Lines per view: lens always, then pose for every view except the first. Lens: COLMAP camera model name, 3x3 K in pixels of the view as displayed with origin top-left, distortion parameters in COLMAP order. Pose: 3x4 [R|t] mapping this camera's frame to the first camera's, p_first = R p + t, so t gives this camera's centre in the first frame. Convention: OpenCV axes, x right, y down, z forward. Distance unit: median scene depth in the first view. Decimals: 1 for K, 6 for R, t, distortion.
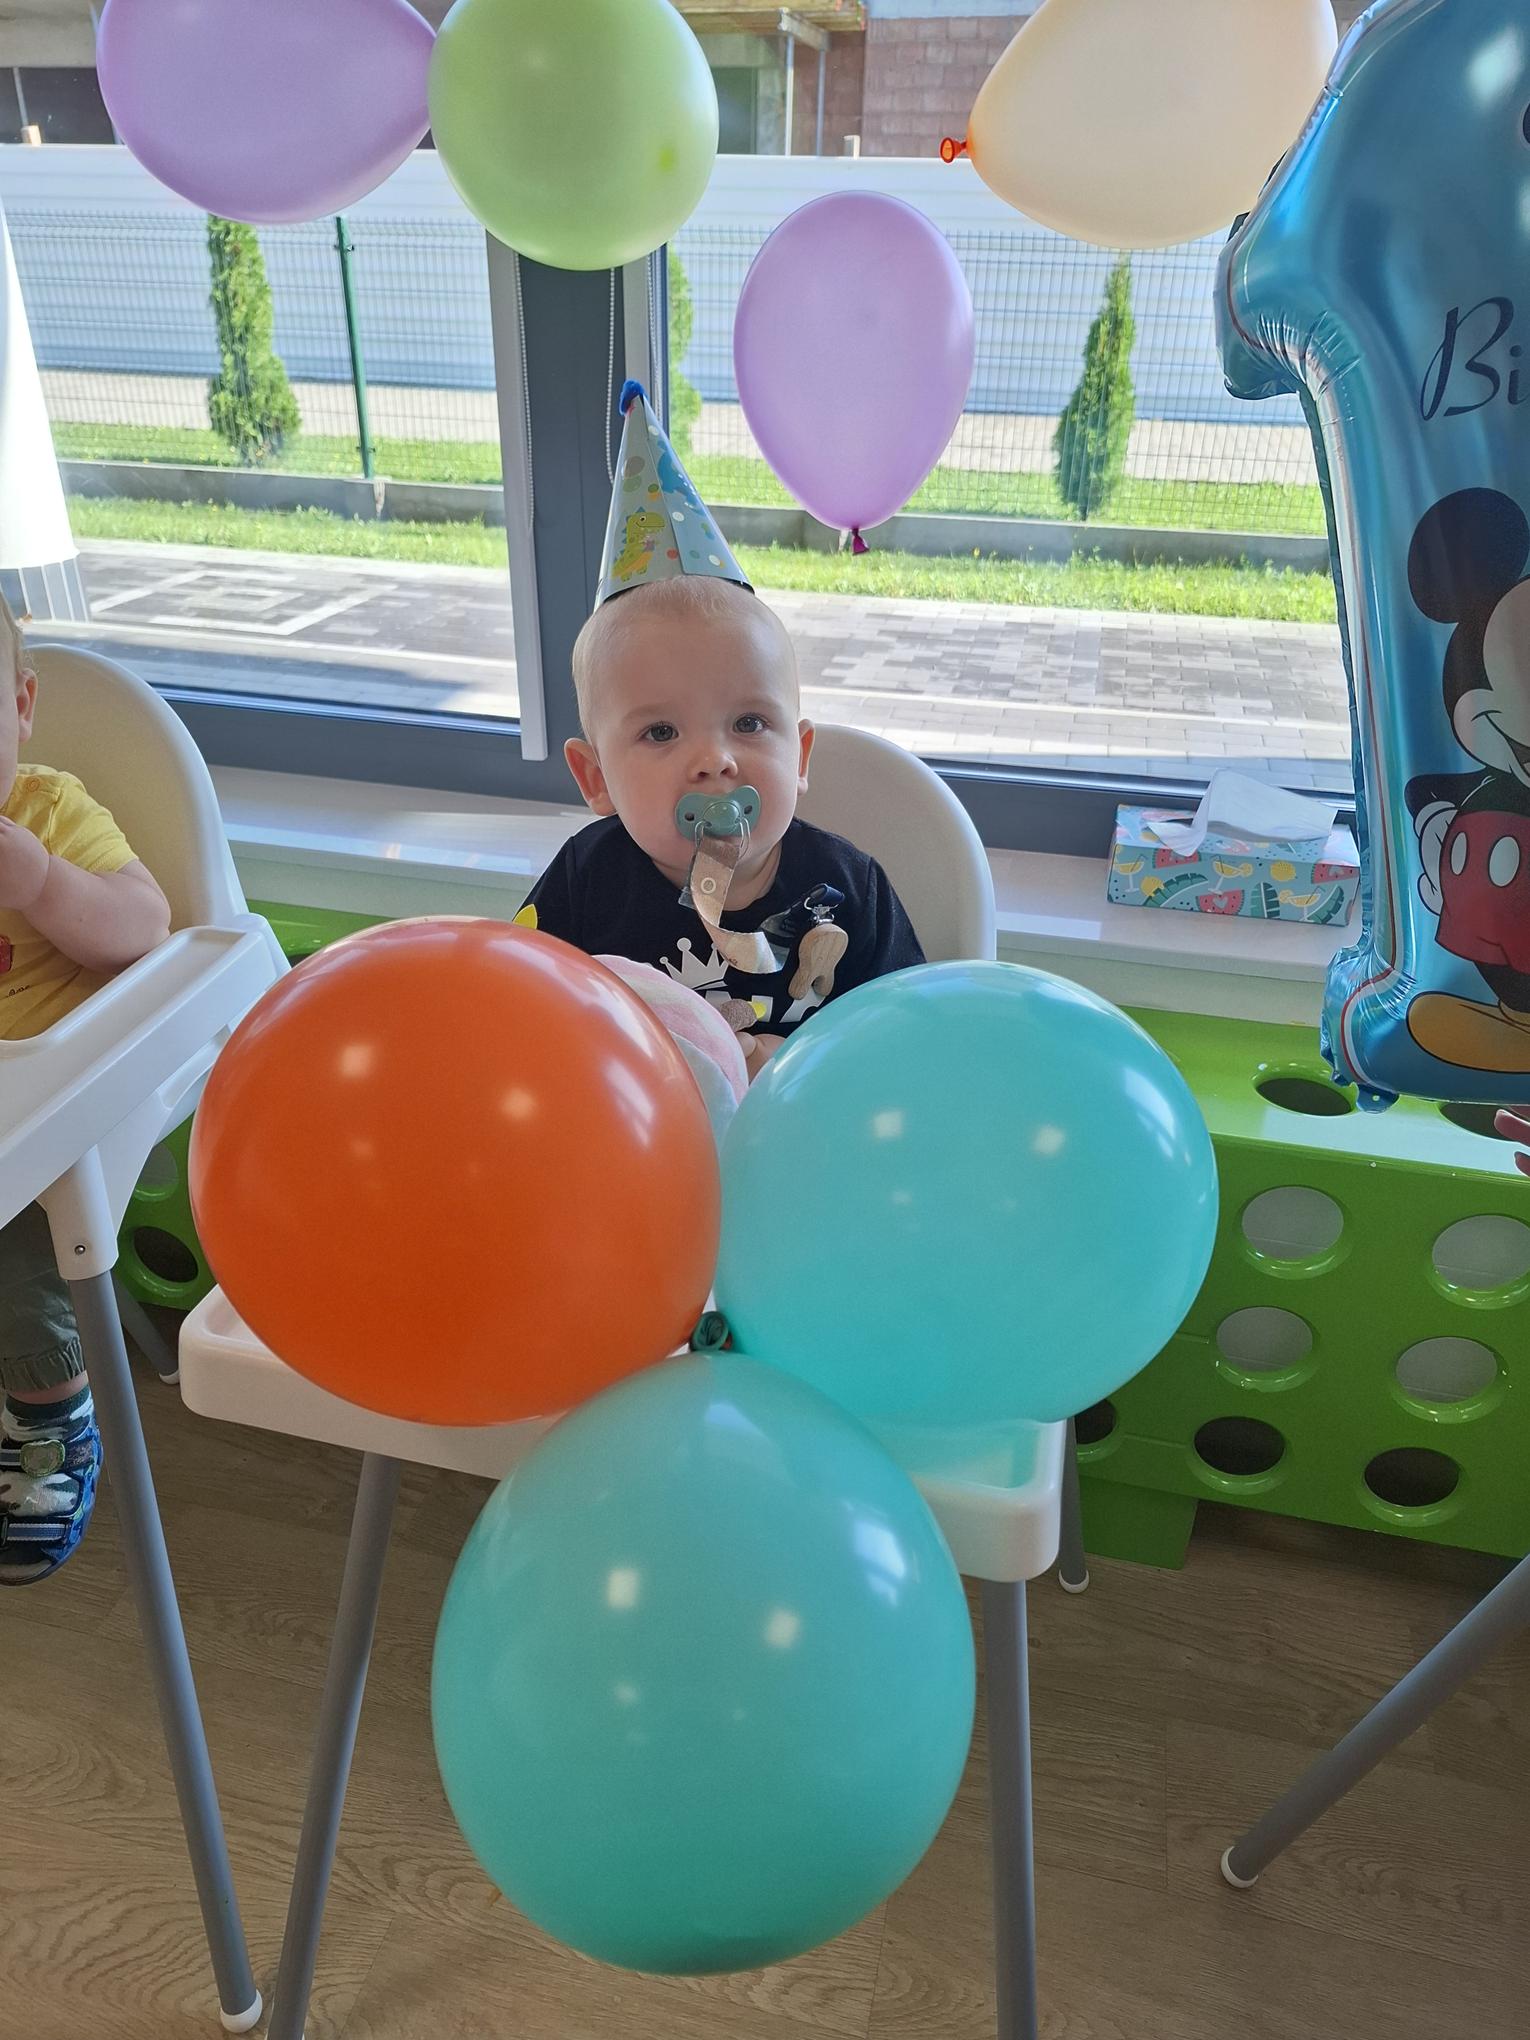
lens RADIAL K [[1406.0, 0, 732.8], [0, 1406.0, 1065.0], [0, 0, 1]] dist [0.076715, -0.127127]
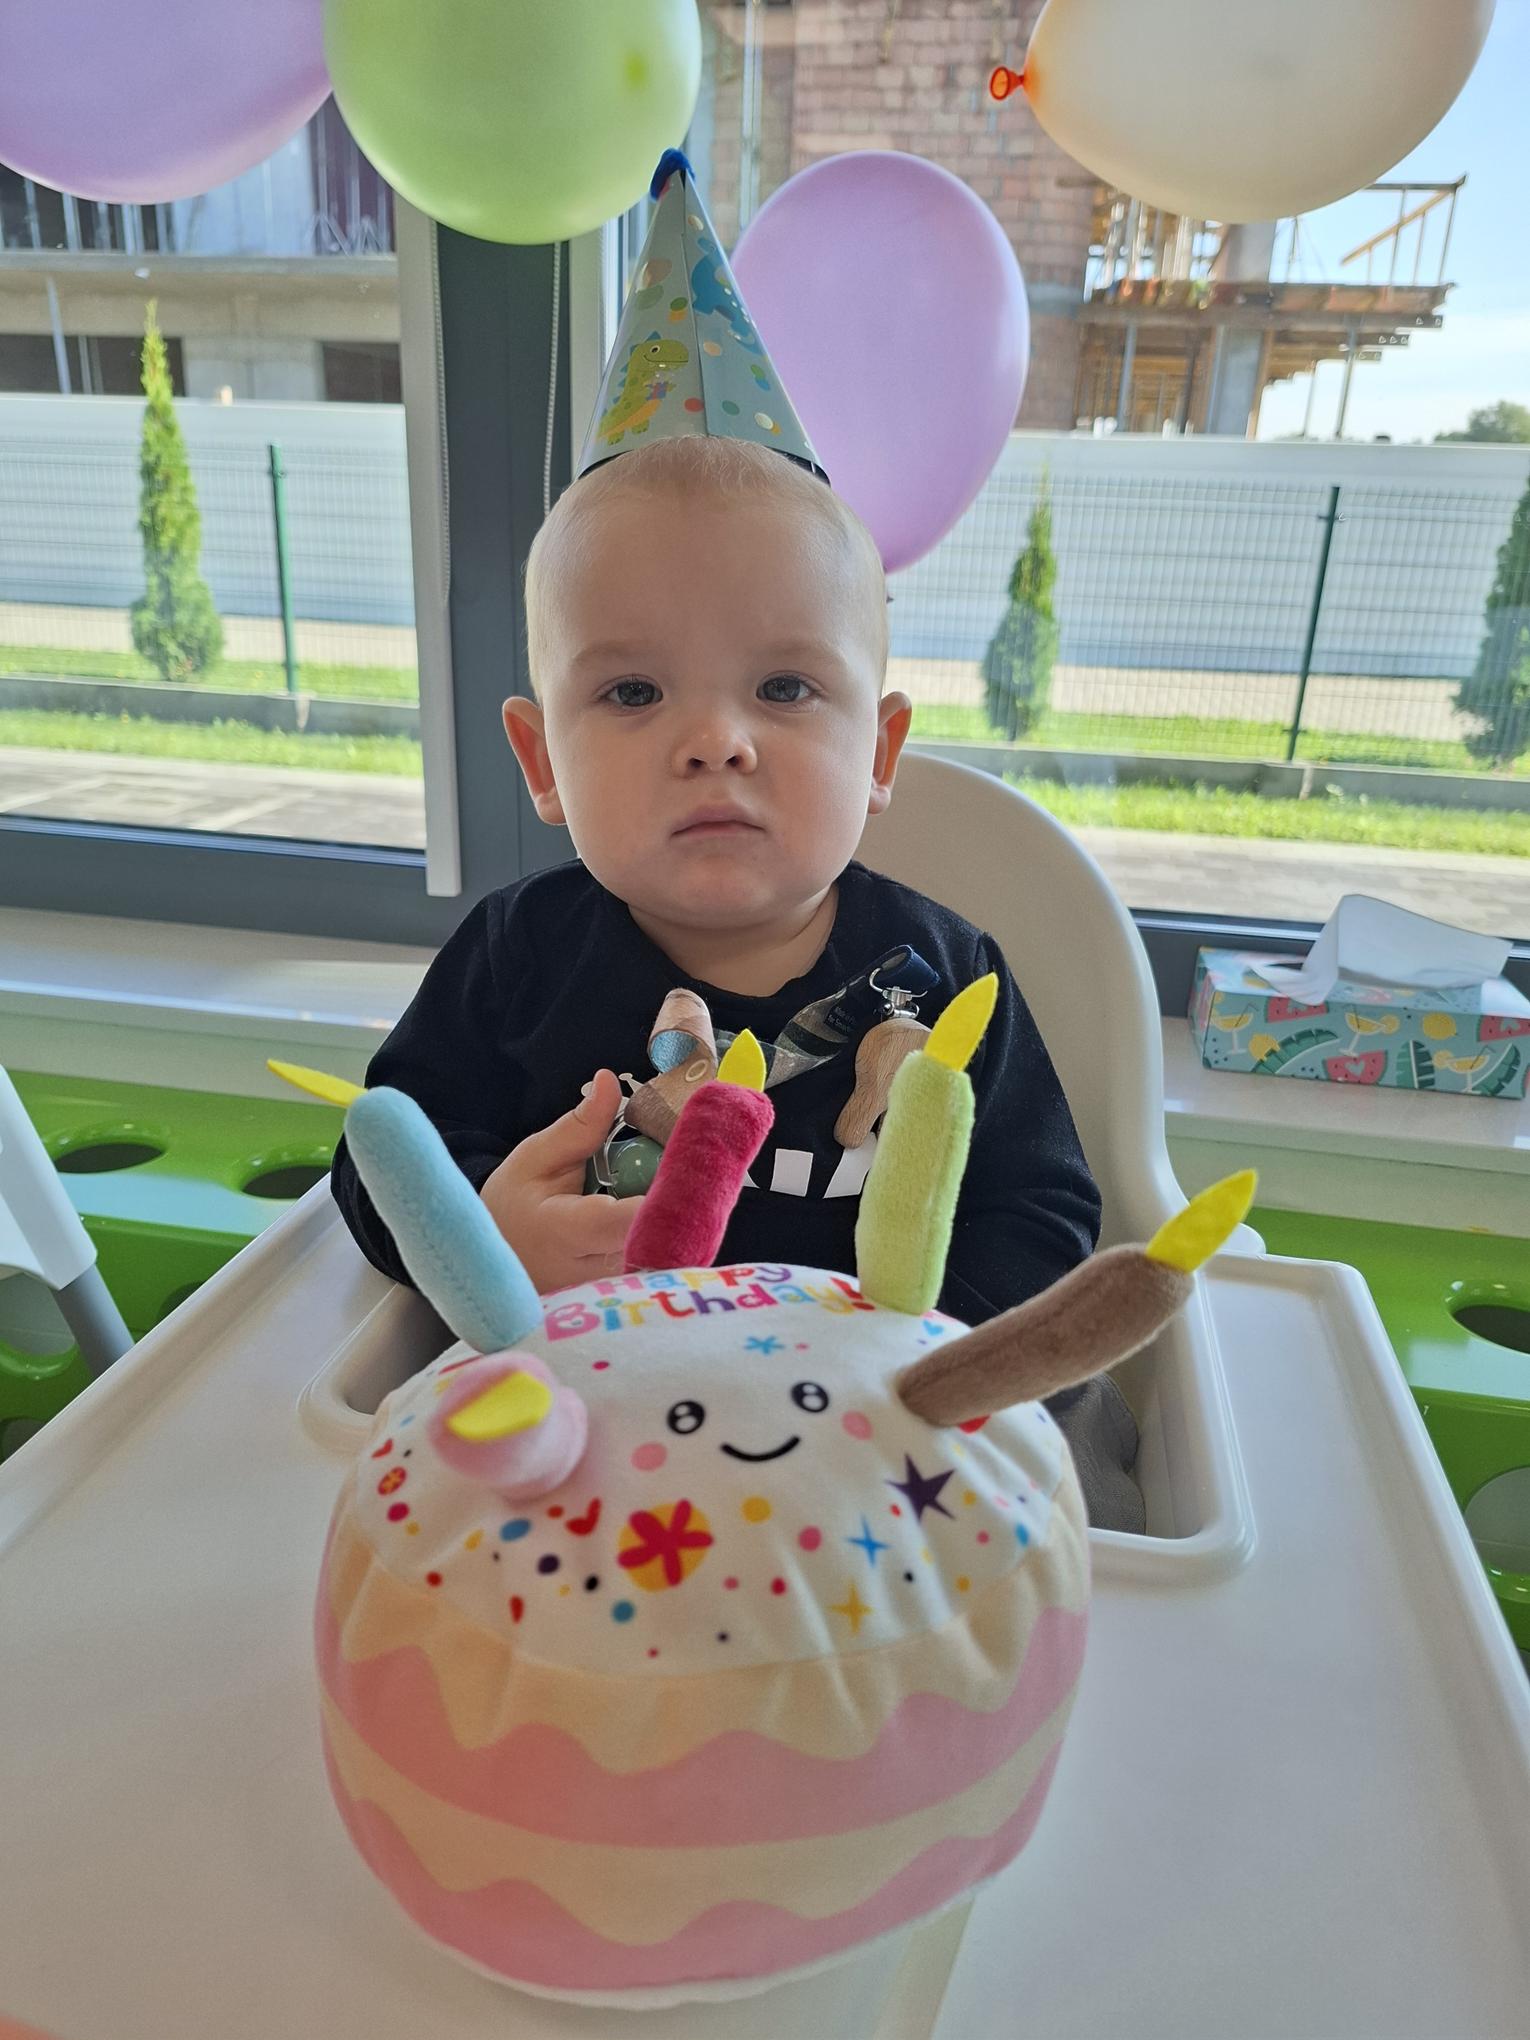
lens RADIAL K [[1419.2, 0, 744.6], [0, 1419.2, 1051.4], [0, 0, 1]] dist [0.050168, -0.079856]
pose [[0.998074, 0.001648, 0.062007, -0.006116], [0.008870, 0.985580, -0.168975, 0.000283], [-0.061392, 0.169200, 0.983668, 0.068867]]
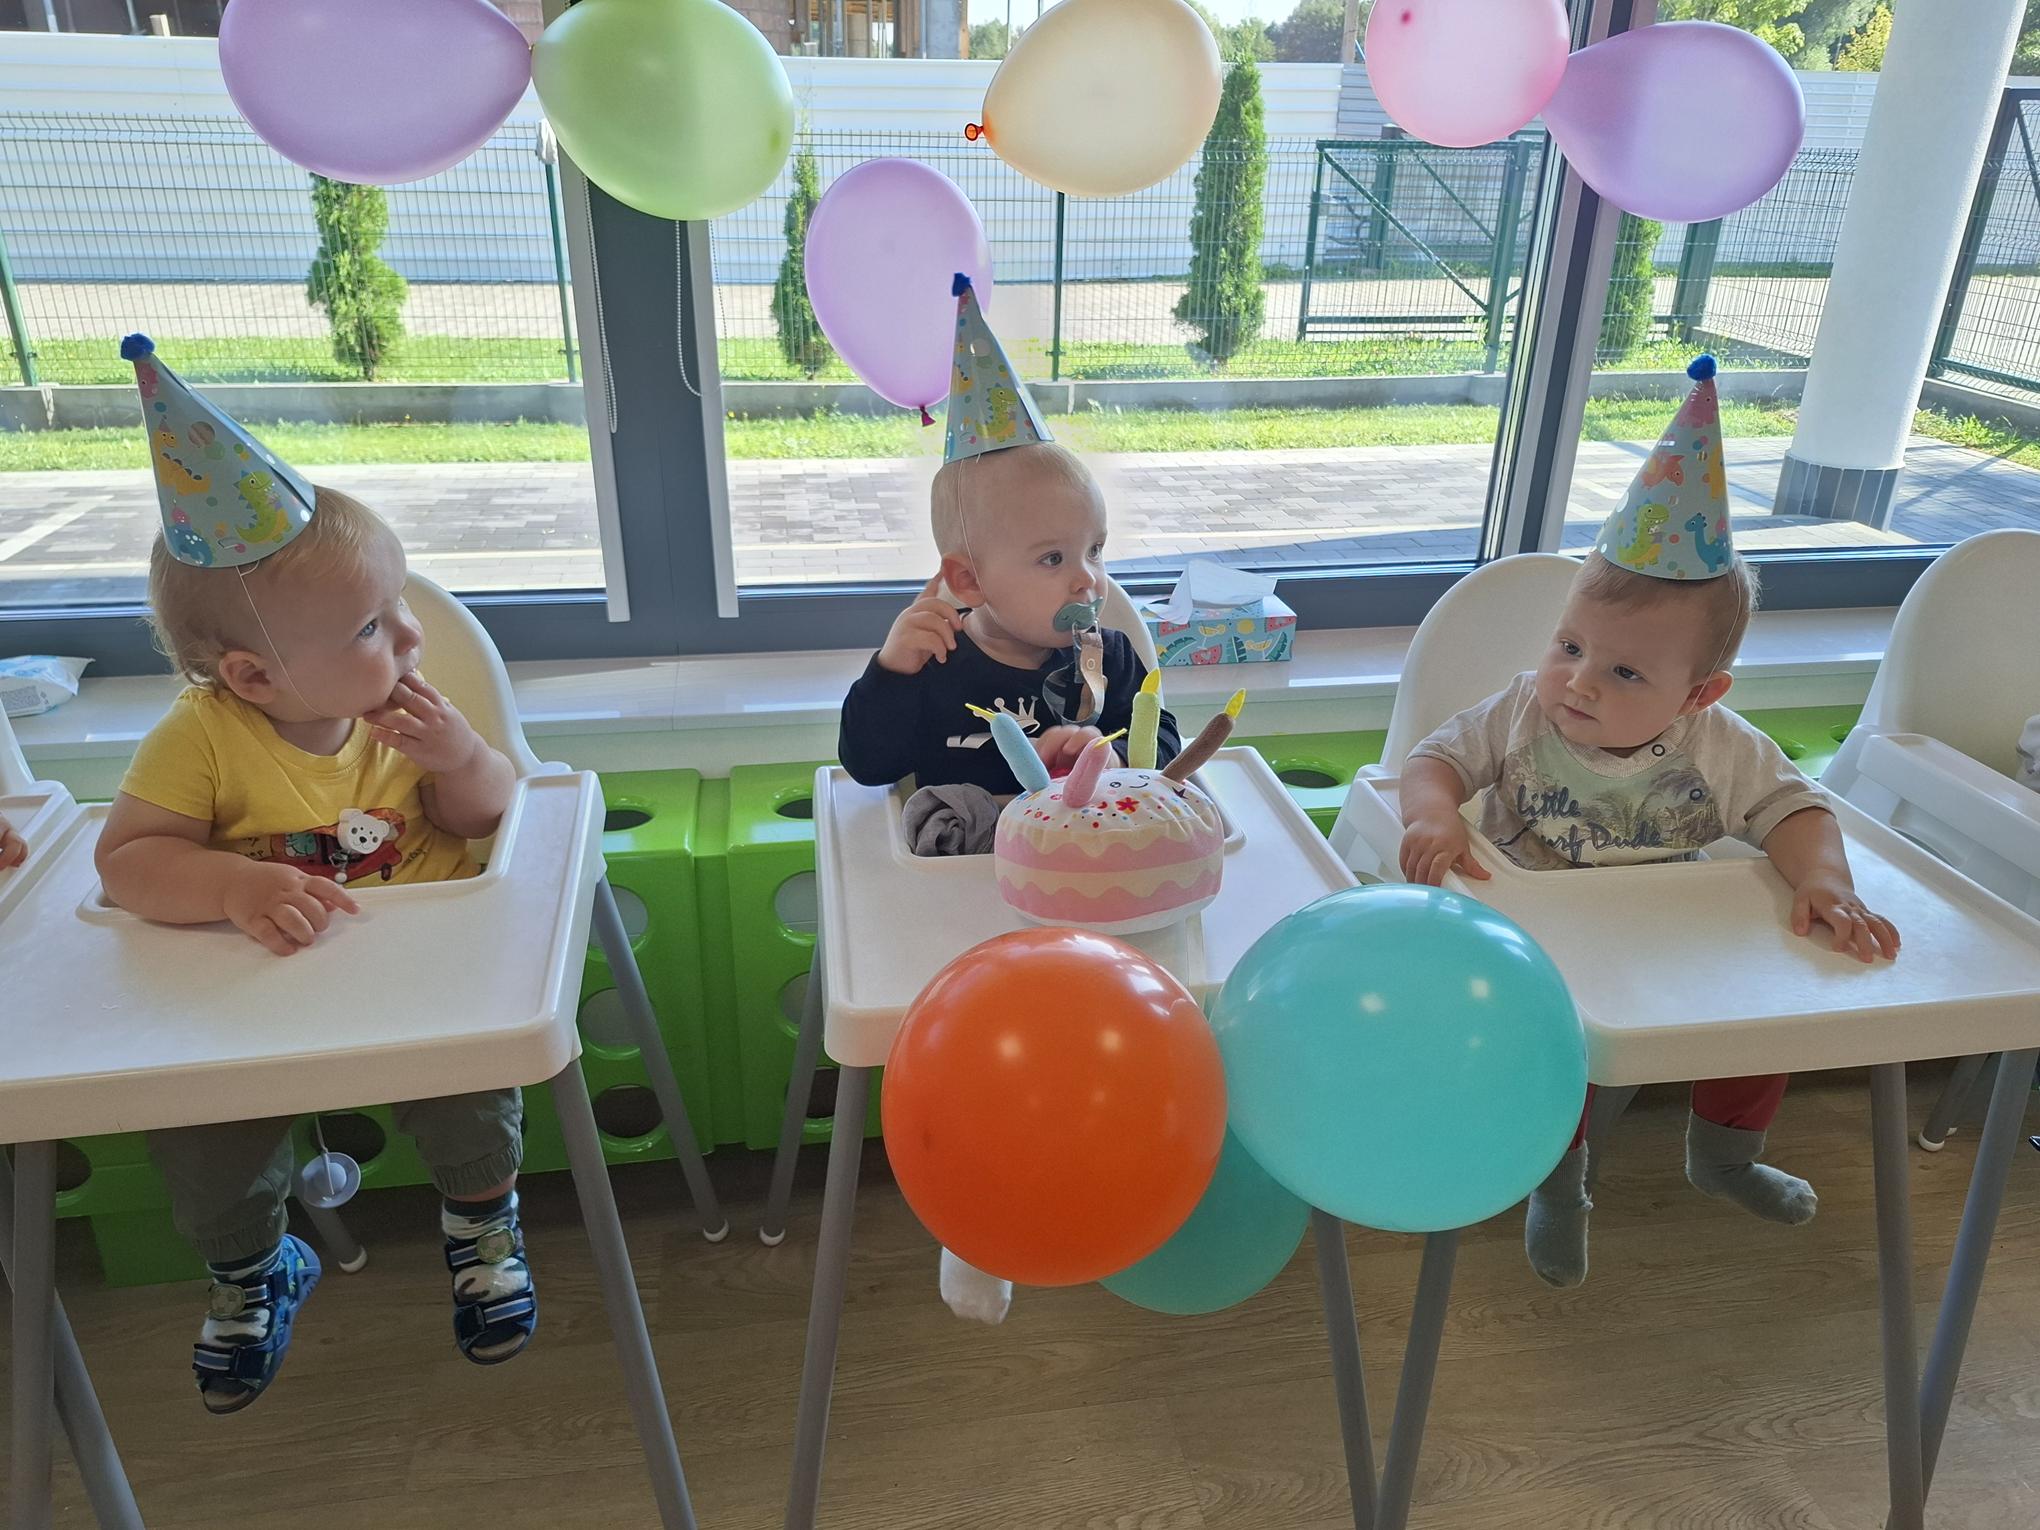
lens RADIAL K [[1419.2, 0, 1020.7], [0, 1419.2, 804.5], [0, 0, 1]] dist [0.050168, -0.079856]
pose [[0.913076, -0.173639, 0.368975, -0.084085], [0.201221, 0.978835, -0.037308, 0.009456], [-0.354687, 0.108311, 0.928690, -0.043034]]
